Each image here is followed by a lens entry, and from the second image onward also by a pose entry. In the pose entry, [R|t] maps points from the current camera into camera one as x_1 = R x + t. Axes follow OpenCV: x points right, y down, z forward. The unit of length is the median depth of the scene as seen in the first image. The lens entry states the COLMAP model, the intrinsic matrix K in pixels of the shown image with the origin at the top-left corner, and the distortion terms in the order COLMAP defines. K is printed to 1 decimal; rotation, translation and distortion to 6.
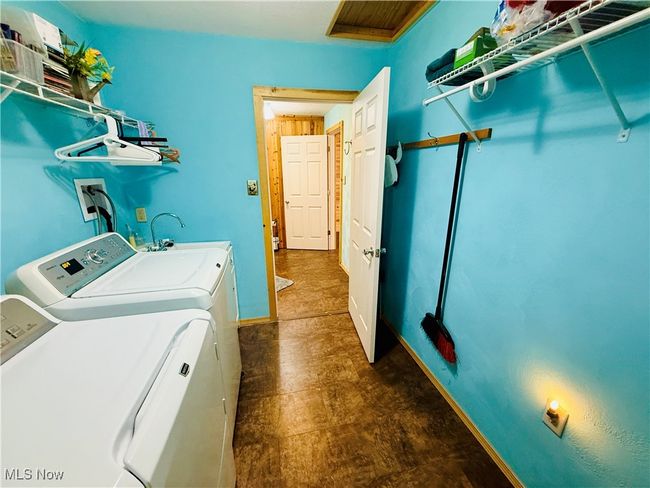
lens RADIAL K [[255.9, 0, 322.5], [0, 255.9, 244.1], [0, 0, 1]] dist [0.001875, 0.000515]
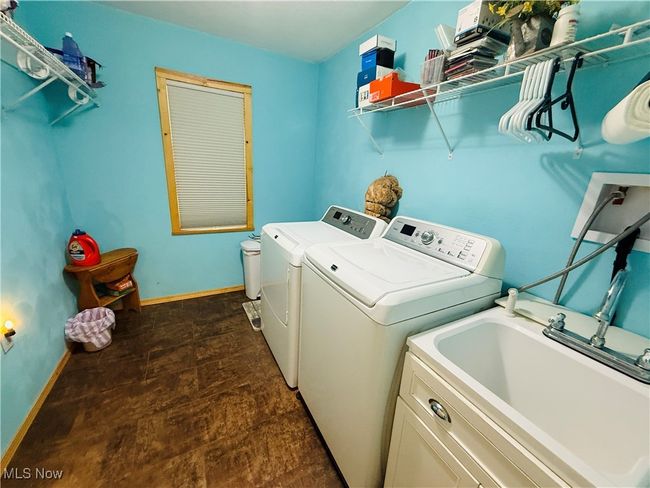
lens RADIAL K [[255.9, 0, 323.8], [0, 255.9, 241.5], [0, 0, 1]] dist [0.001875, 0.000515]
pose [[-0.961603, 0.031644, -0.272613, -0.157135], [-0.120179, 0.844474, 0.521940, -0.380452], [0.246730, 0.534661, -0.808246, 1.528087]]
